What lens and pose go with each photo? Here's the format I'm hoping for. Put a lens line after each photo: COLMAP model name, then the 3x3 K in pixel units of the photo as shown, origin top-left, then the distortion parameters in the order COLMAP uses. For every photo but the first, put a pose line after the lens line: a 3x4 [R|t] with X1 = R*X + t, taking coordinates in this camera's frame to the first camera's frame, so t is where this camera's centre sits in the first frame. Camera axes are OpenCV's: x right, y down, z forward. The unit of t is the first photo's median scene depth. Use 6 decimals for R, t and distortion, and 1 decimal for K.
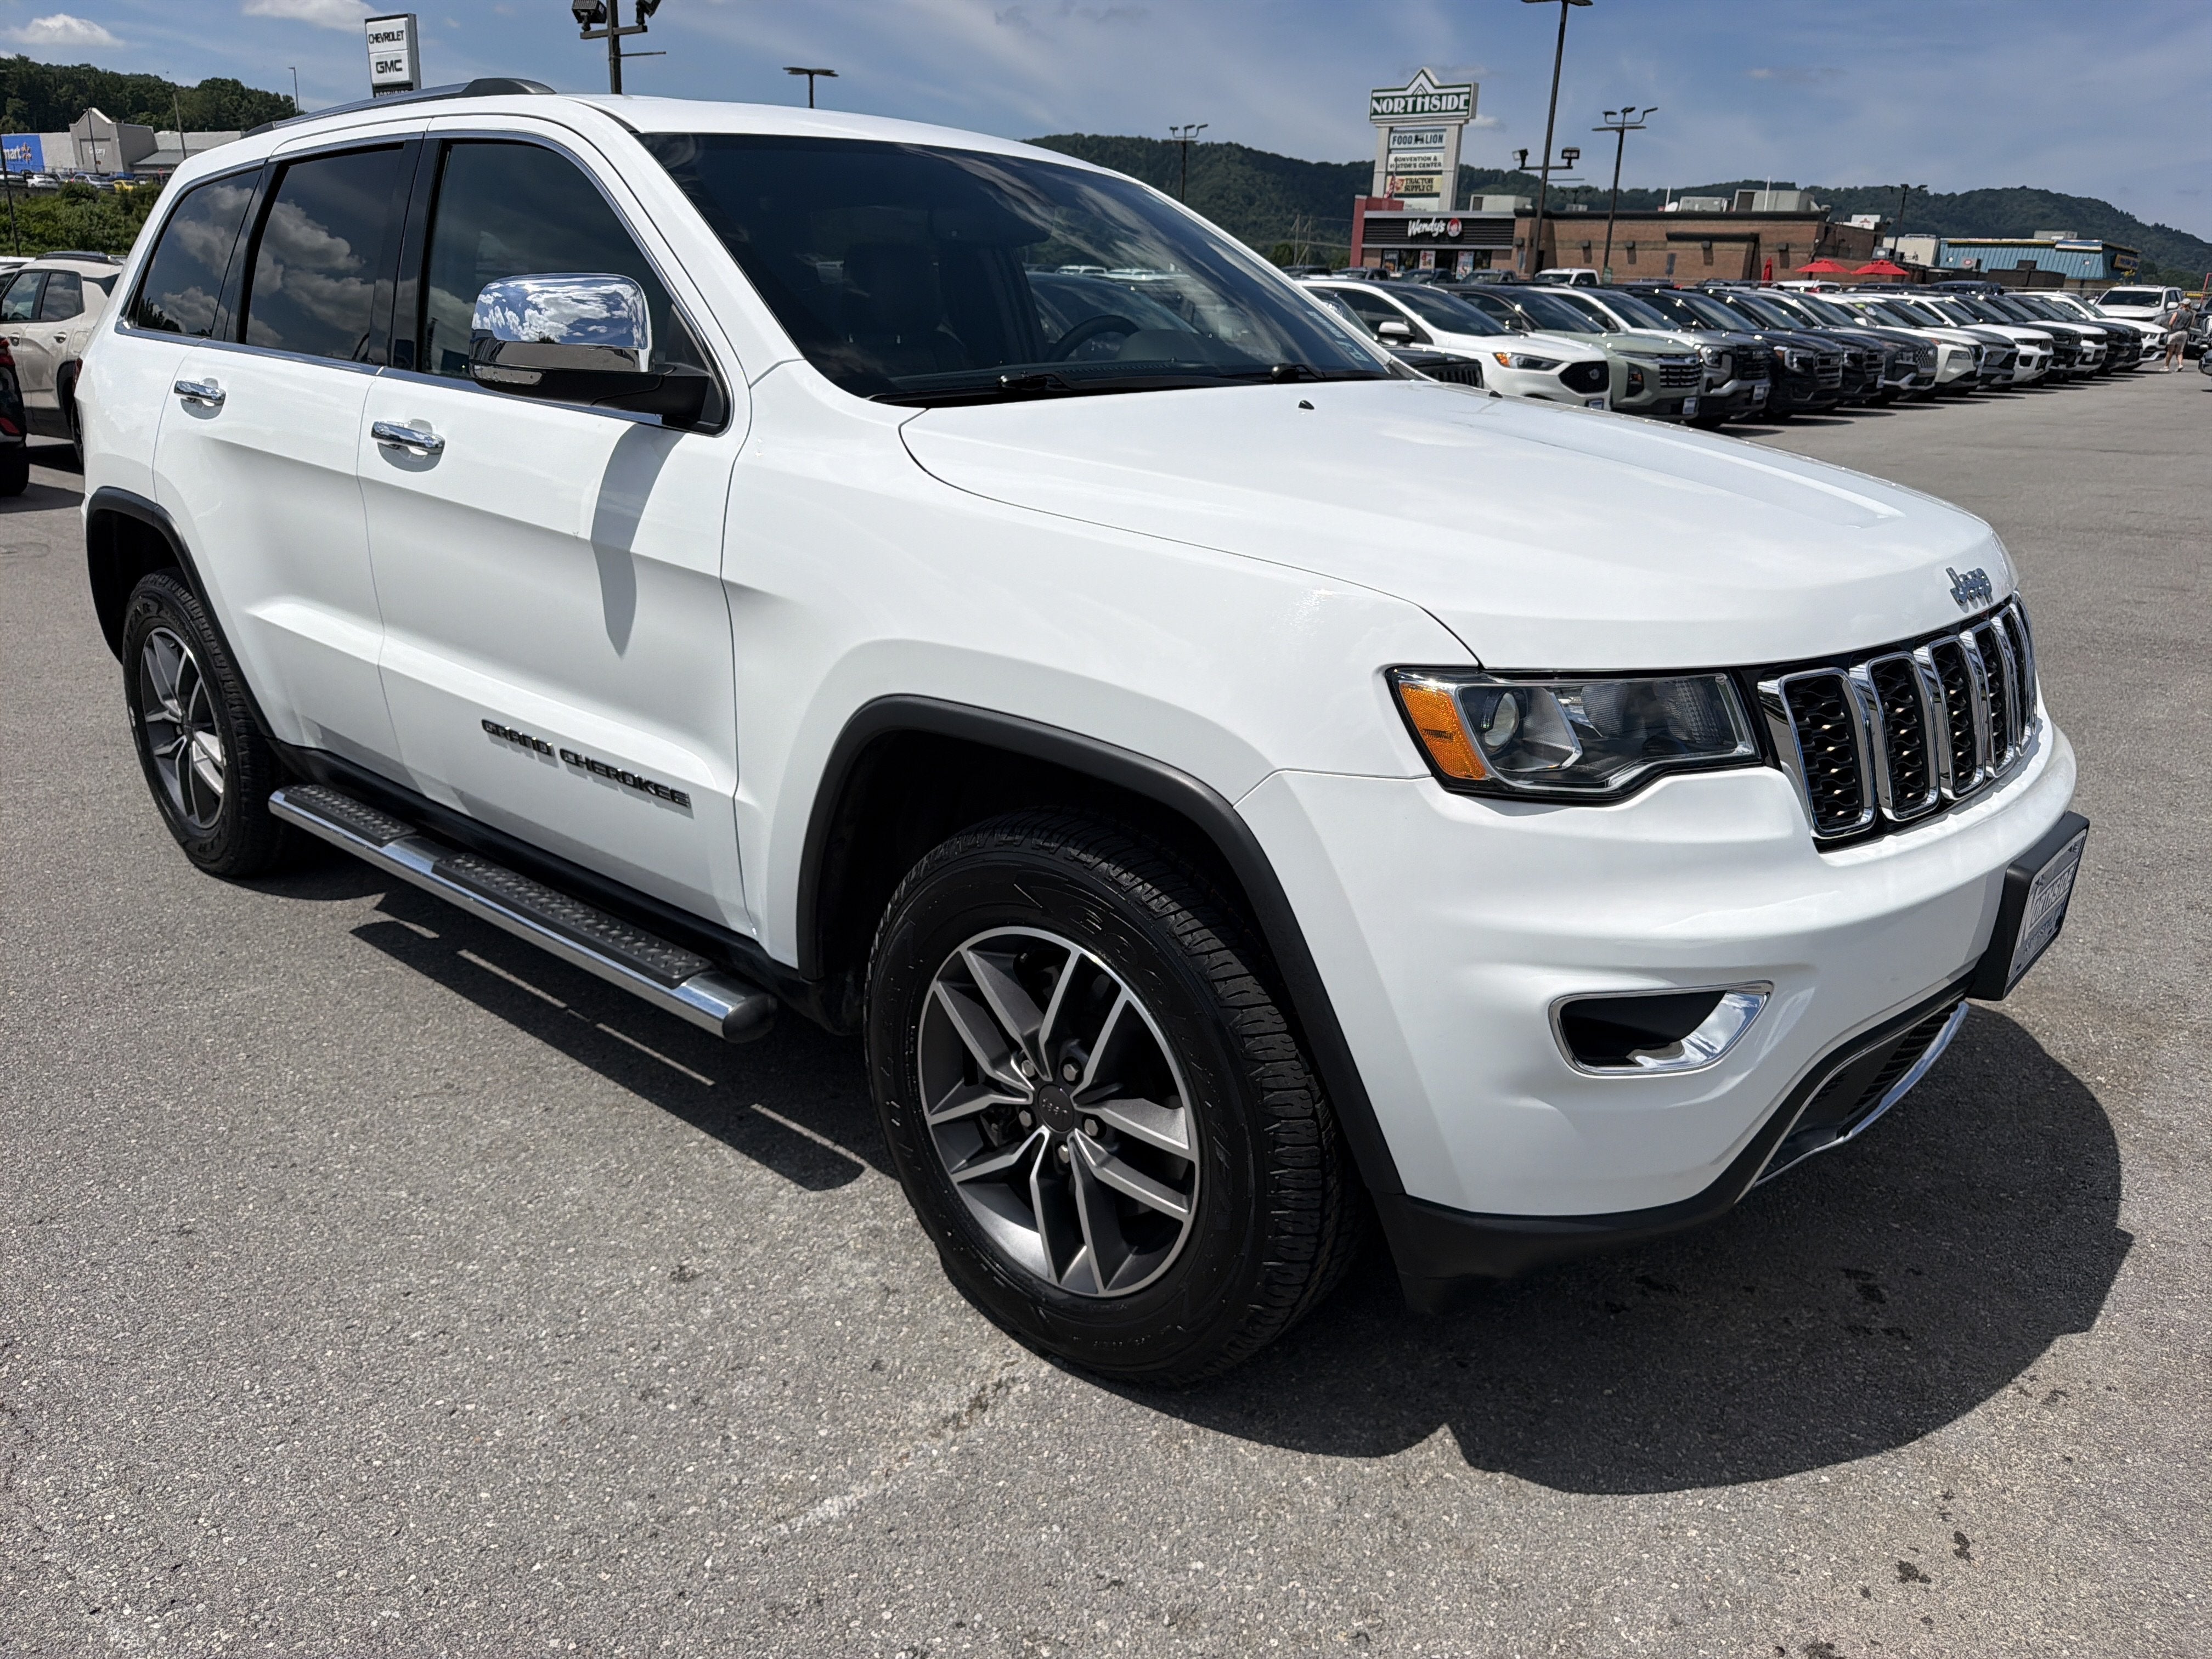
lens RADIAL K [[1587.0, 0, 1108.6], [0, 1587.0, 839.6], [0, 0, 1]] dist [0.018693, -0.025679]
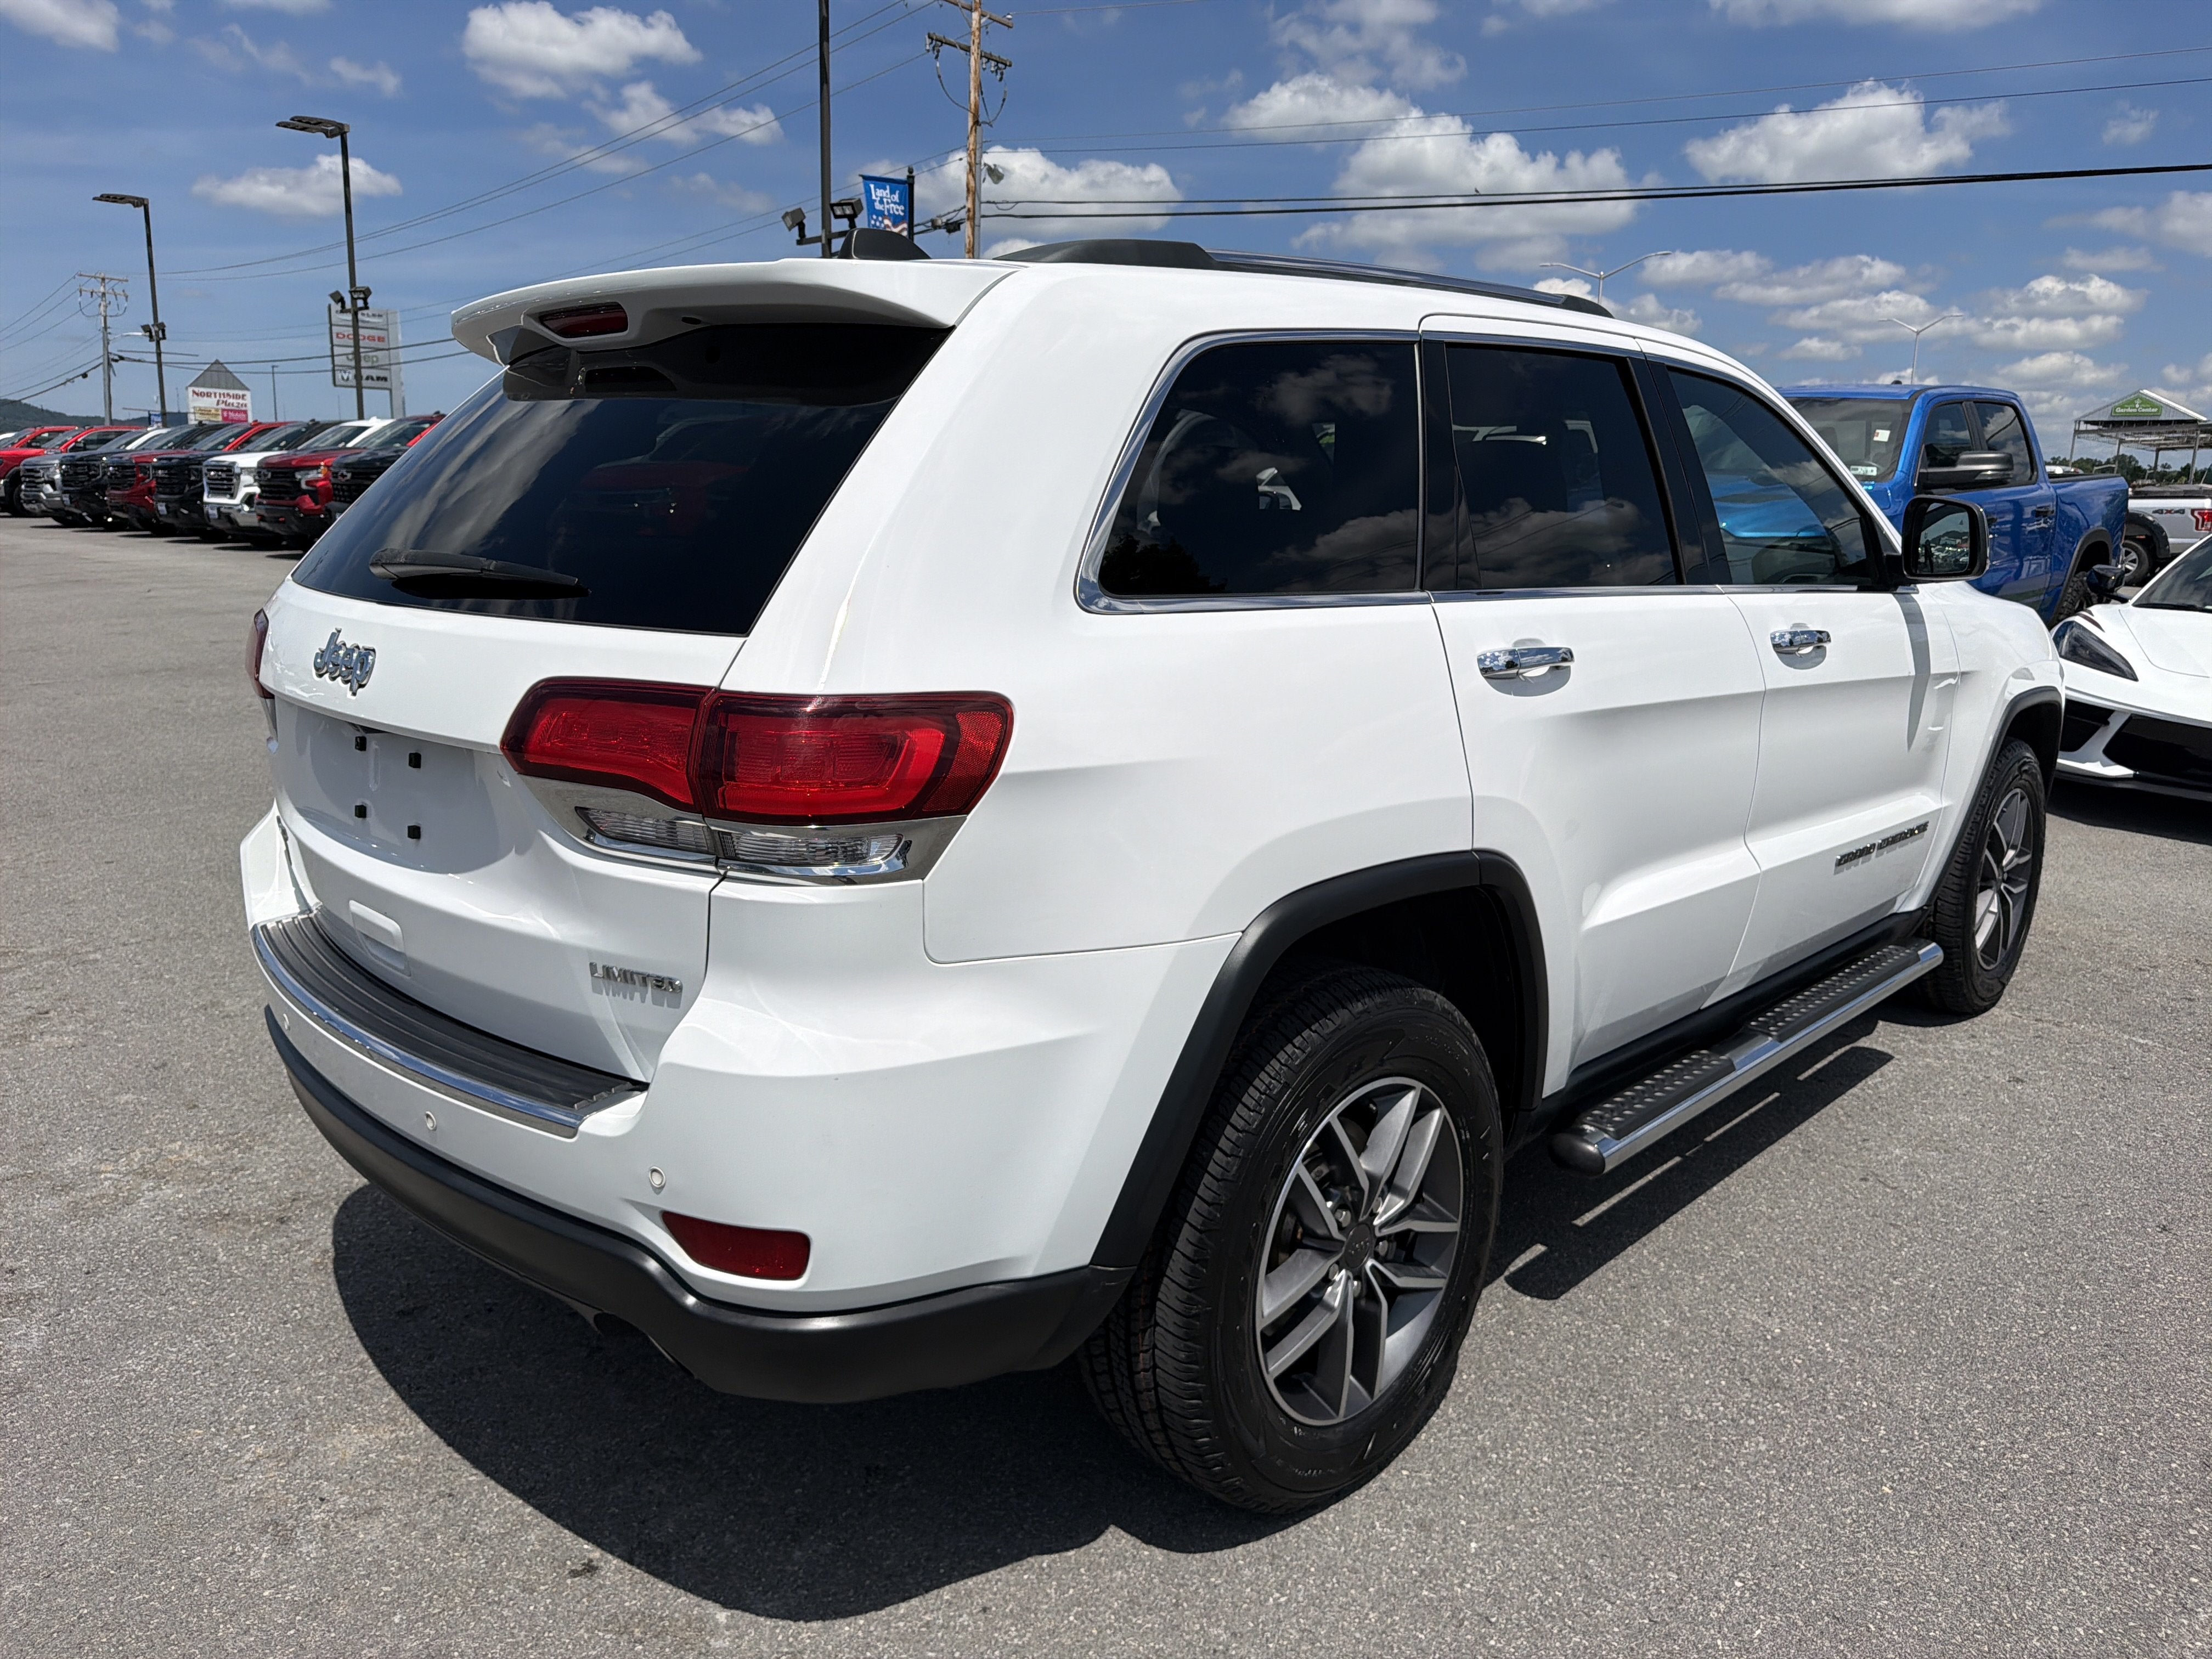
lens RADIAL K [[1587.0, 0, 1115.5], [0, 1587.0, 809.3], [0, 0, 1]] dist [0.018693, -0.025679]
pose [[0.043203, -0.220384, 0.974456, -0.297730], [0.304552, 0.931849, 0.197246, -0.096593], [-0.951515, 0.288251, 0.107378, 0.261412]]
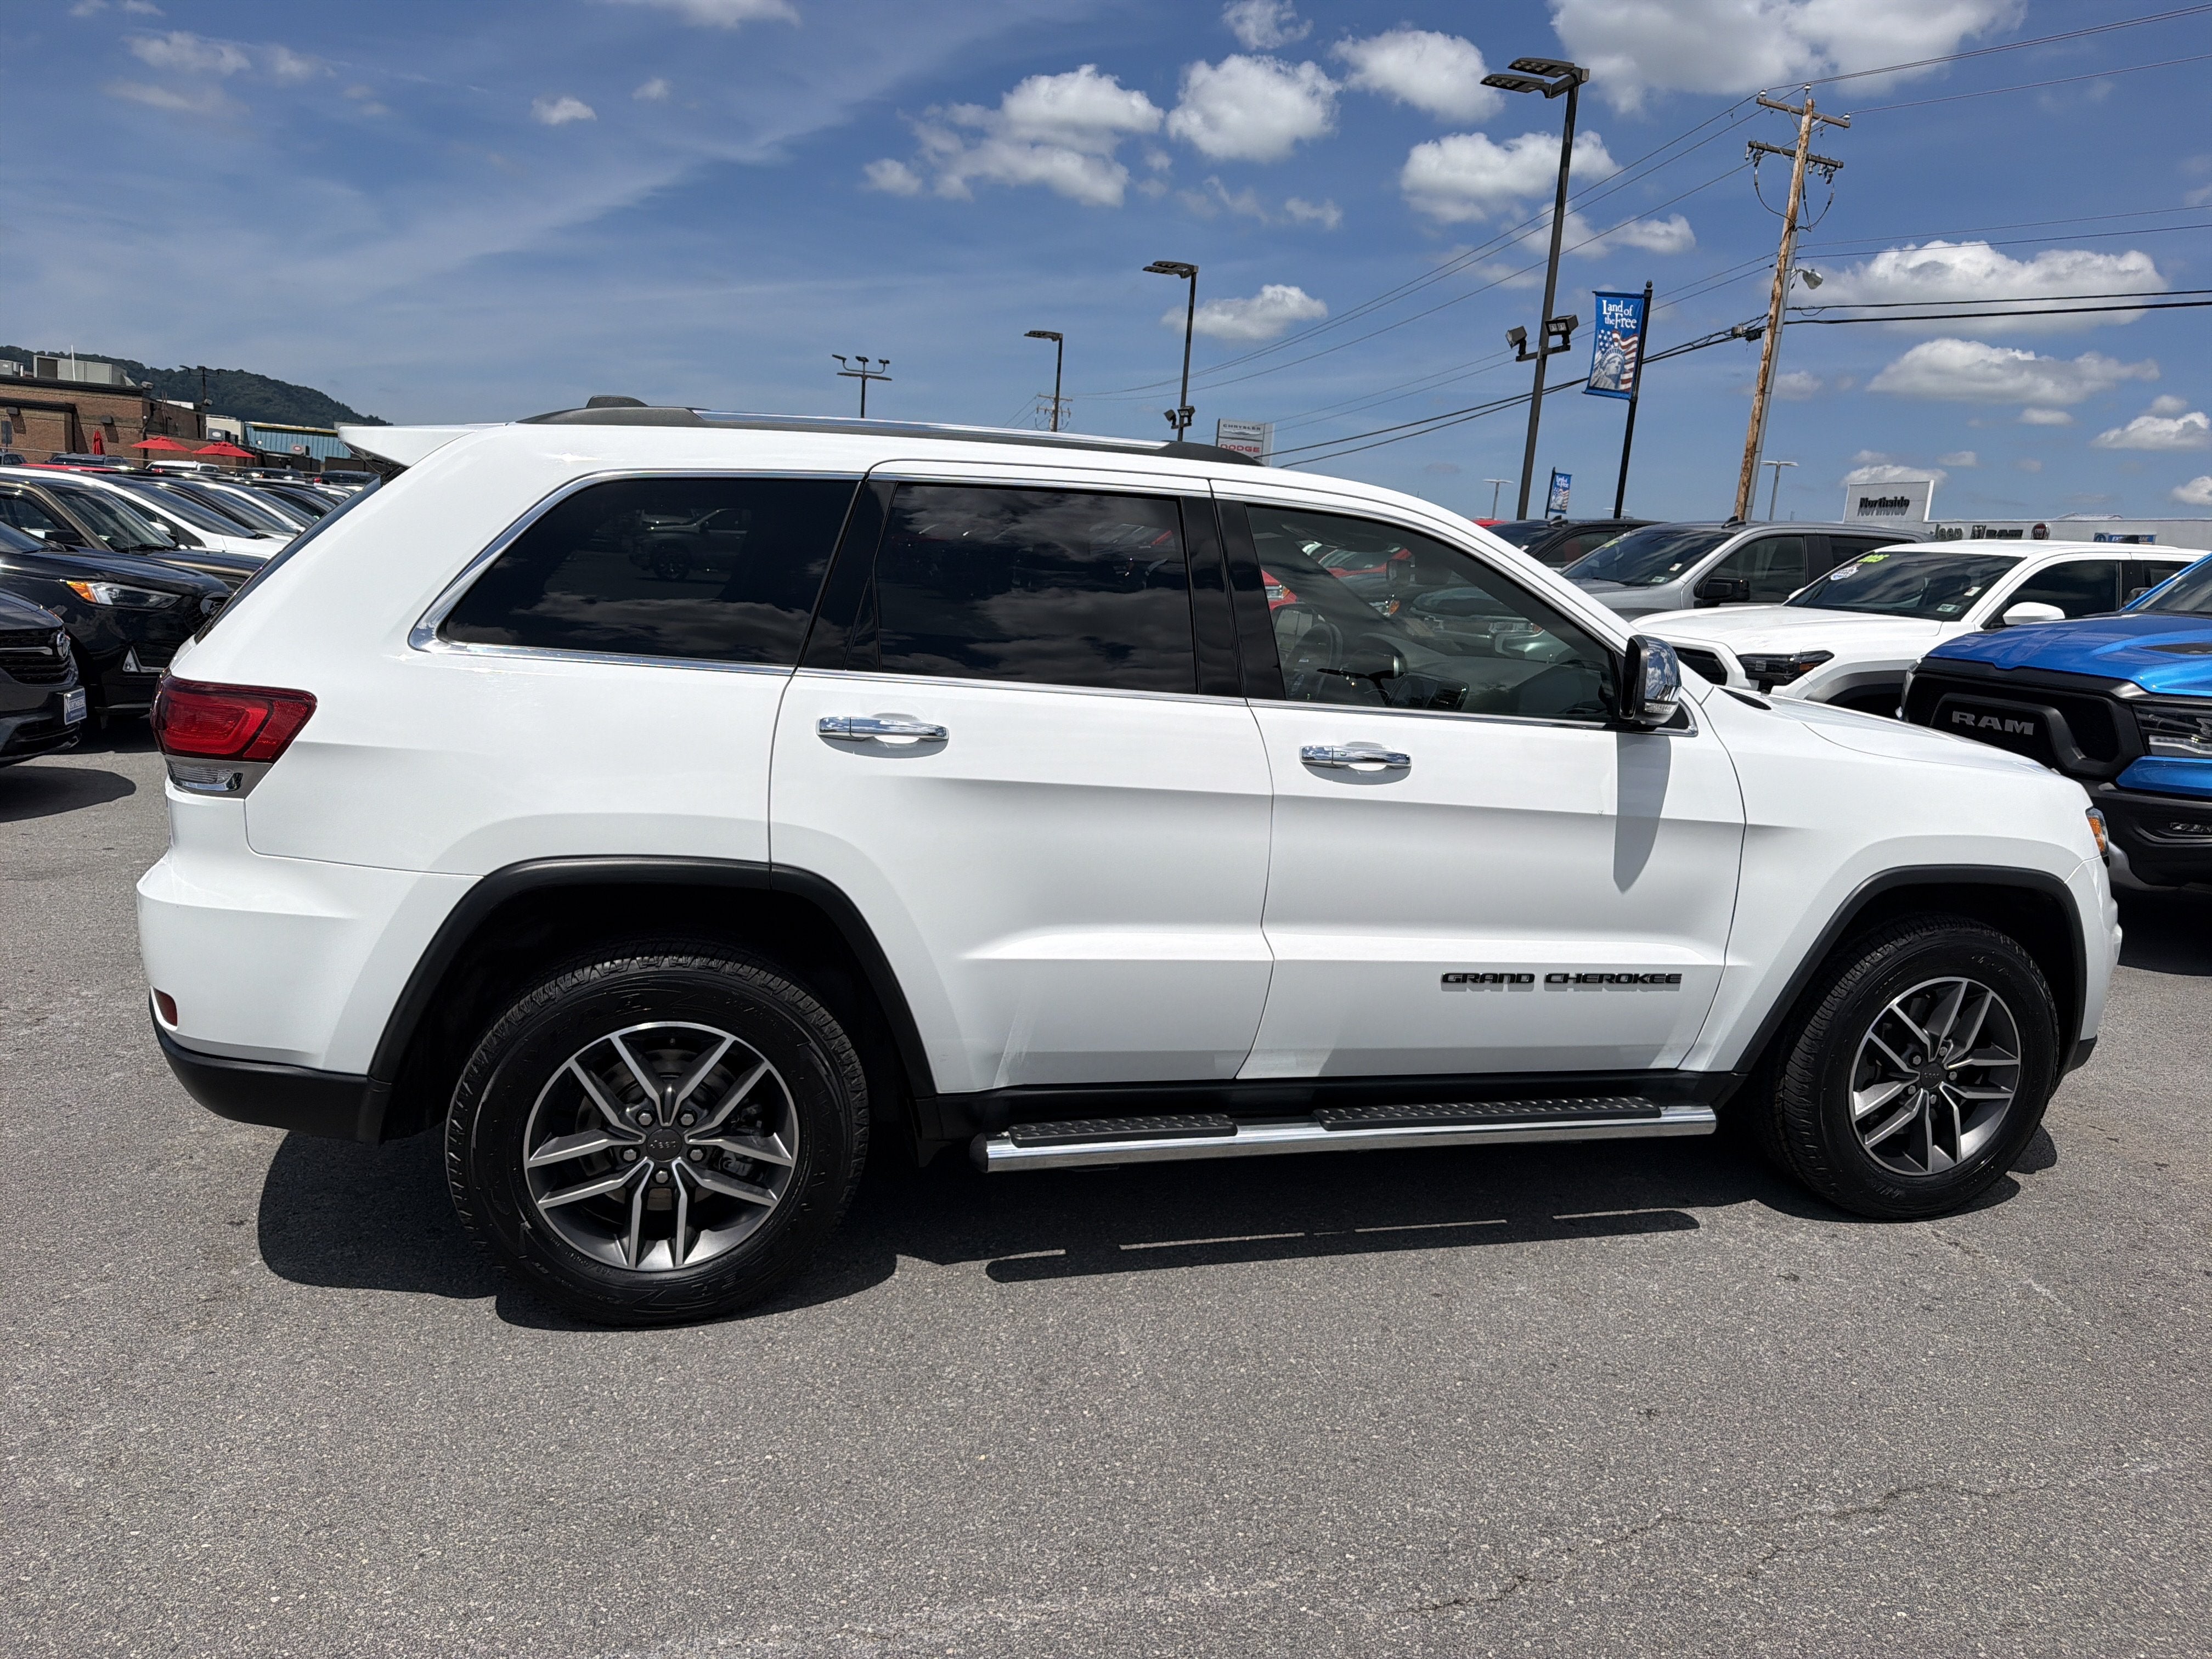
lens RADIAL K [[1587.0, 0, 1131.6], [0, 1587.0, 832.1], [0, 0, 1]] dist [0.018693, -0.025679]
pose [[0.539376, -0.133618, 0.831396, -0.289213], [0.221035, 0.975175, 0.013328, -0.047851], [-0.812537, 0.176579, 0.555520, 0.094278]]
